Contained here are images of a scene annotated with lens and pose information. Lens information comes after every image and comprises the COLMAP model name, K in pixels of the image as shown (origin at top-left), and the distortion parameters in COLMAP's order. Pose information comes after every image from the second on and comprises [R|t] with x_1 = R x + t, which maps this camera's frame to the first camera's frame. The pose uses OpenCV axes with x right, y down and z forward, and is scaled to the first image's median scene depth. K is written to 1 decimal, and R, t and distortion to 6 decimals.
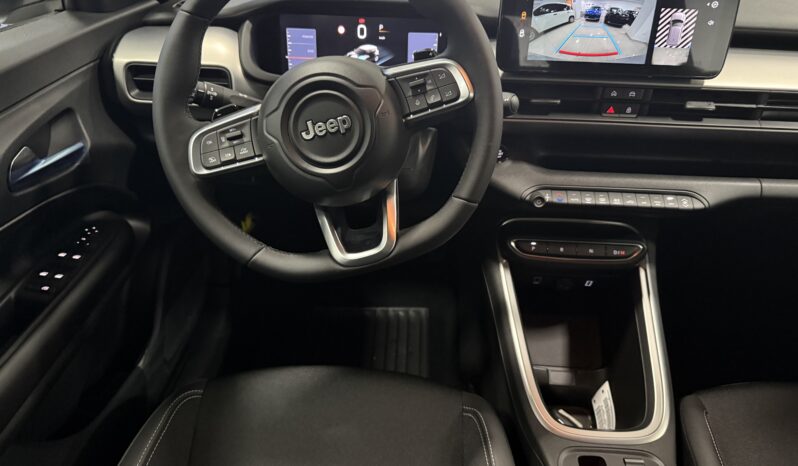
lens RADIAL K [[535.9, 0, 423.9], [0, 535.9, 233.6], [0, 0, 1]] dist [0.016547, -0.030297]
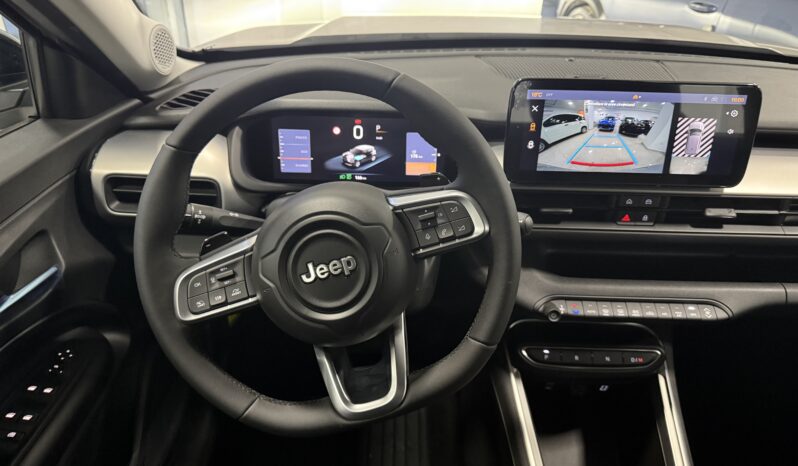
lens RADIAL K [[535.9, 0, 420.8], [0, 535.9, 239.6], [0, 0, 1]] dist [0.016547, -0.030297]
pose [[0.999494, -0.020631, 0.024190, -0.035932], [0.022056, 0.997943, -0.060191, -0.143901], [-0.022899, 0.060695, 0.997894, 0.070084]]
